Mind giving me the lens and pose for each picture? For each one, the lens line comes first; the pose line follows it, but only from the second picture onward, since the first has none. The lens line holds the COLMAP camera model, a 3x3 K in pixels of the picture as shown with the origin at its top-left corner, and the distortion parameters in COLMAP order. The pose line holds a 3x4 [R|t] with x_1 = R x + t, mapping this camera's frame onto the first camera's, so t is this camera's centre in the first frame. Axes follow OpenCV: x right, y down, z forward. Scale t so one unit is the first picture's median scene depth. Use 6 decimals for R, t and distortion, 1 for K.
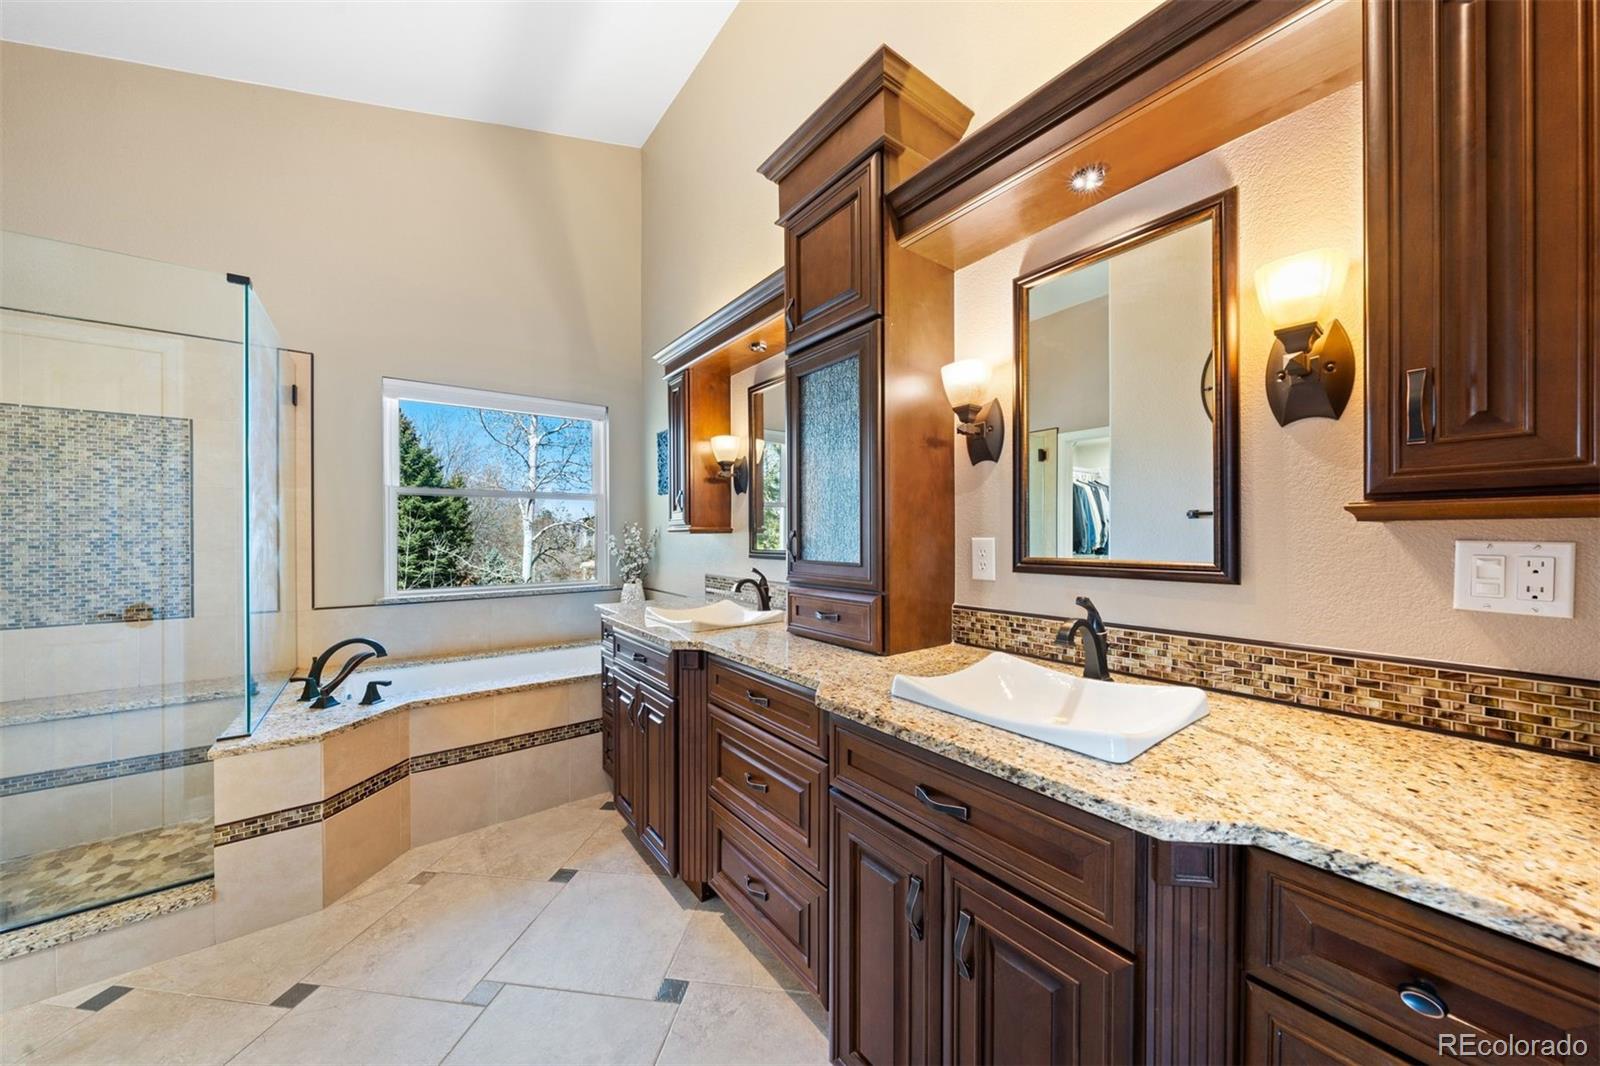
lens RADIAL K [[548.9, 0, 803.4], [0, 548.9, 536.3], [0, 0, 1]] dist [-0.004800, -0.000033]
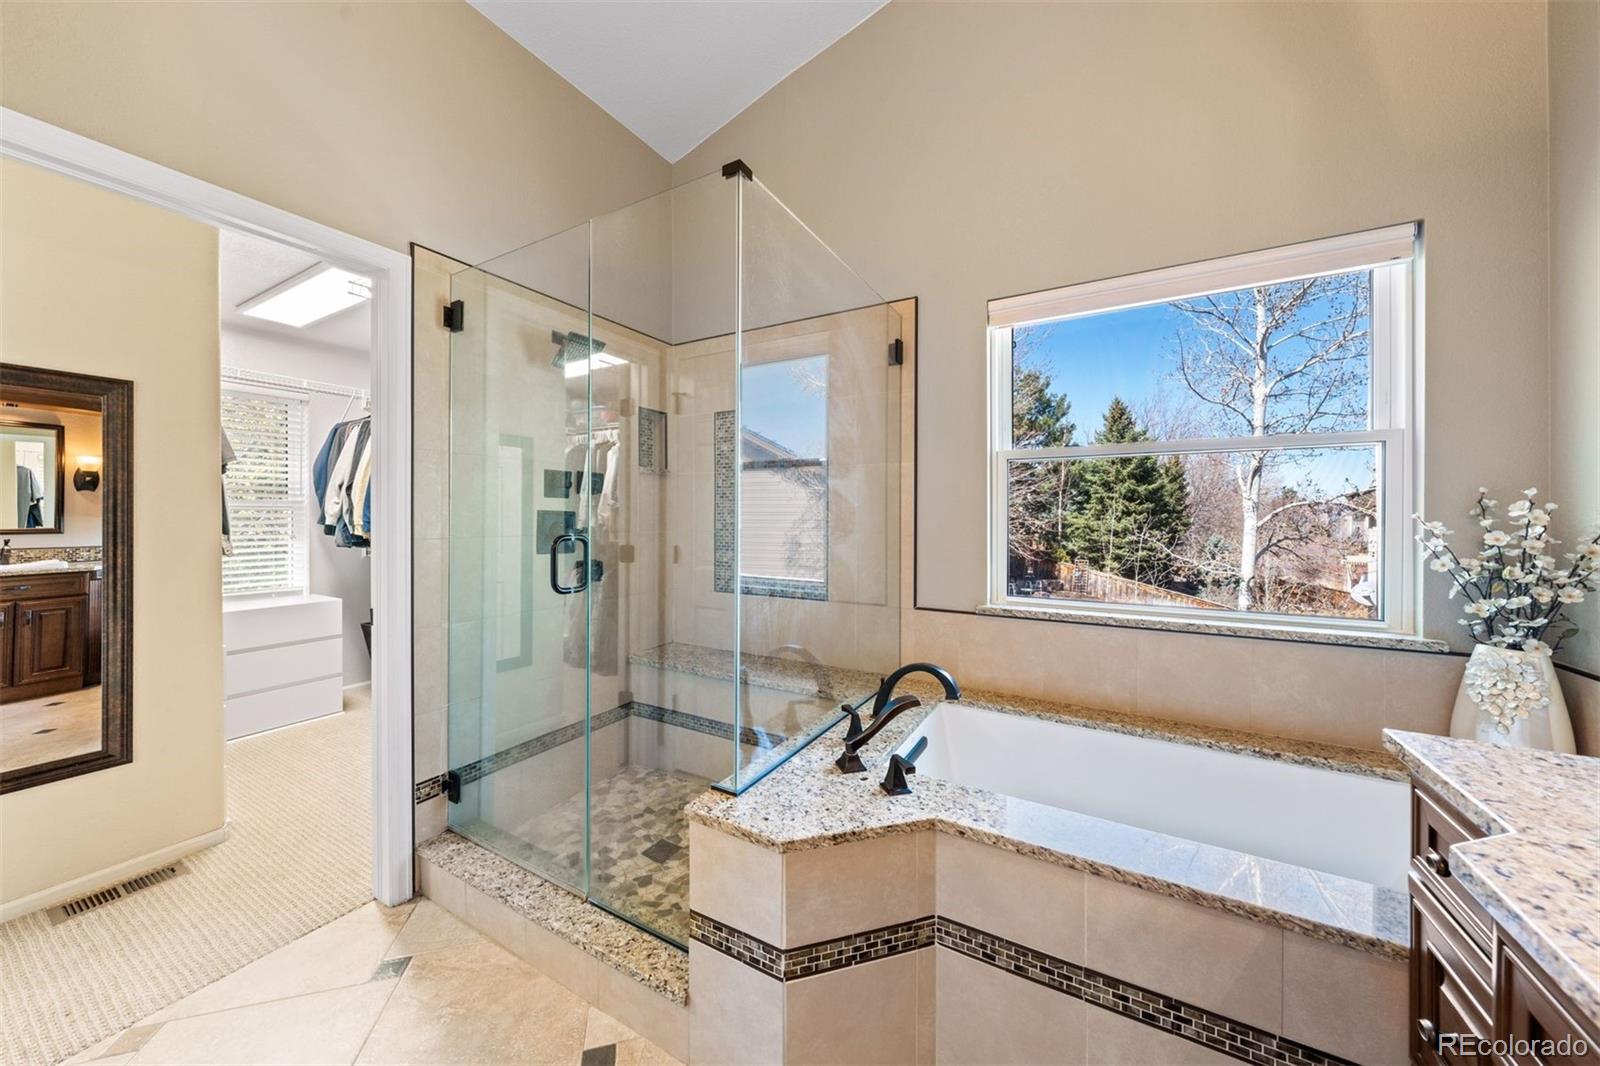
lens RADIAL K [[548.9, 0, 805.2], [0, 548.9, 519.0], [0, 0, 1]] dist [-0.004800, -0.000033]
pose [[0.396847, 0.007239, -0.917856, -0.234975], [-0.008200, 0.999957, 0.004341, -0.002962], [0.917848, 0.005803, 0.396889, 0.589672]]
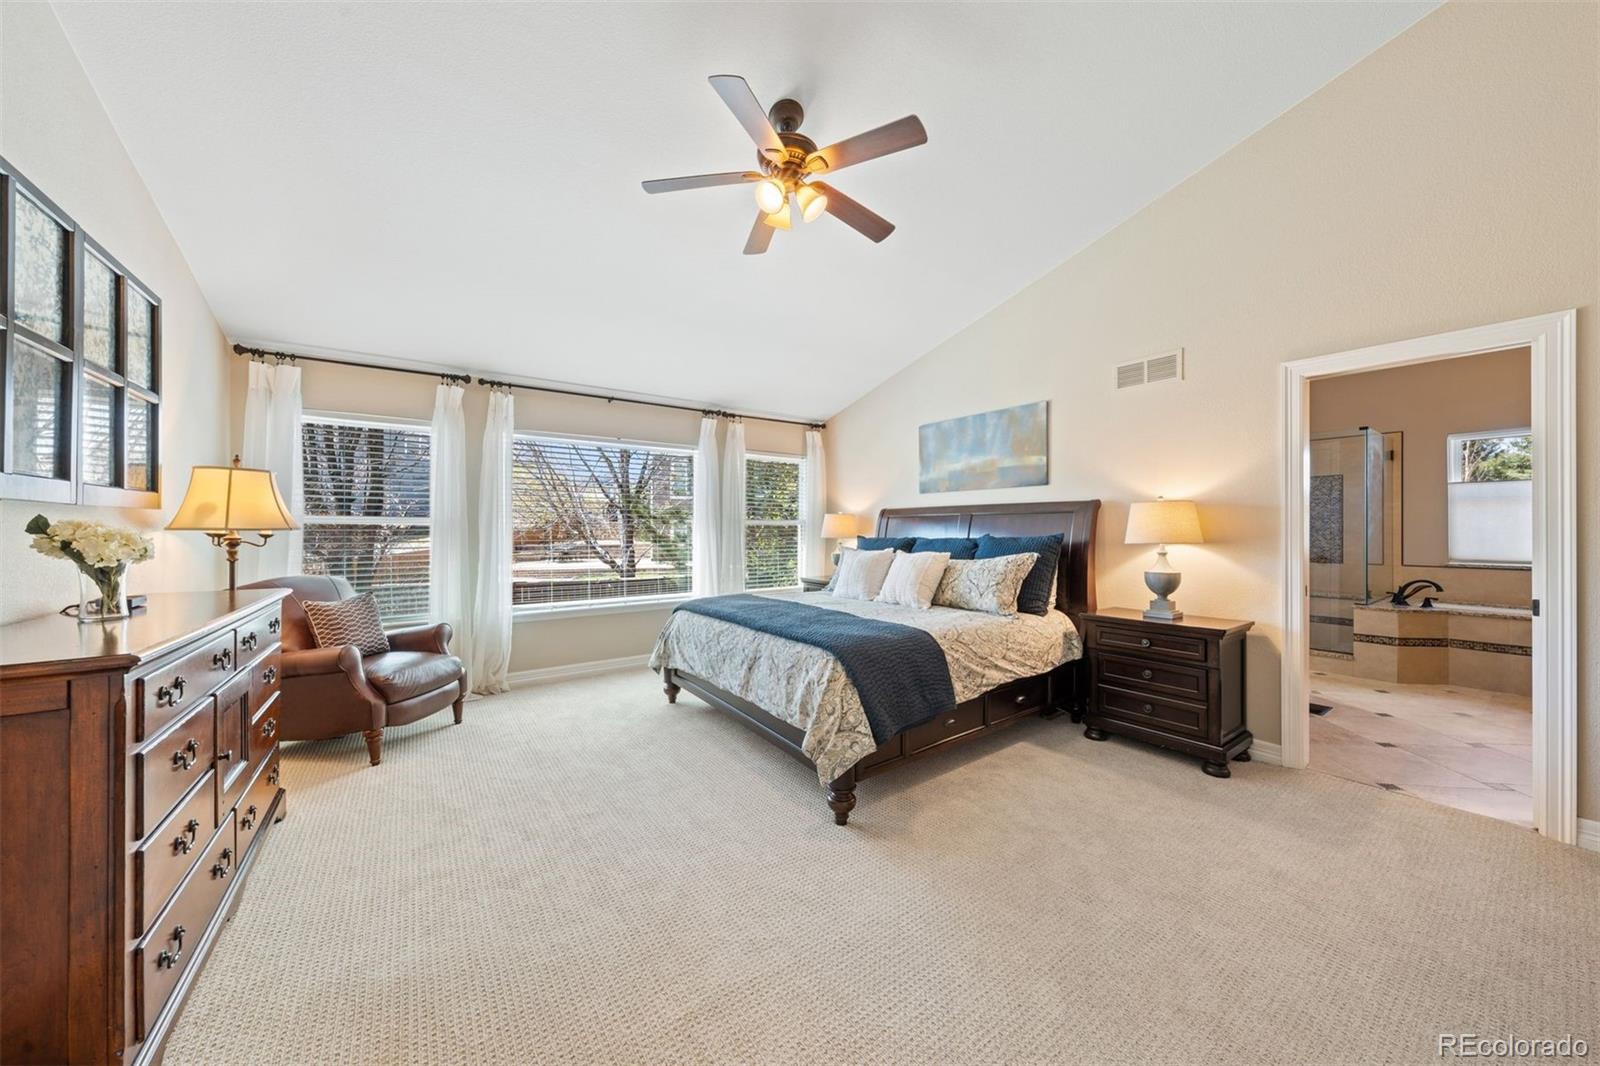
lens RADIAL K [[548.9, 0, 803.0], [0, 548.9, 533.6], [0, 0, 1]] dist [-0.004800, -0.000033]
pose [[-0.024490, 0.005240, -0.999686, 1.174951], [-0.005519, 0.999970, 0.005377, 0.026532], [0.999685, 0.005649, -0.024460, -1.158828]]
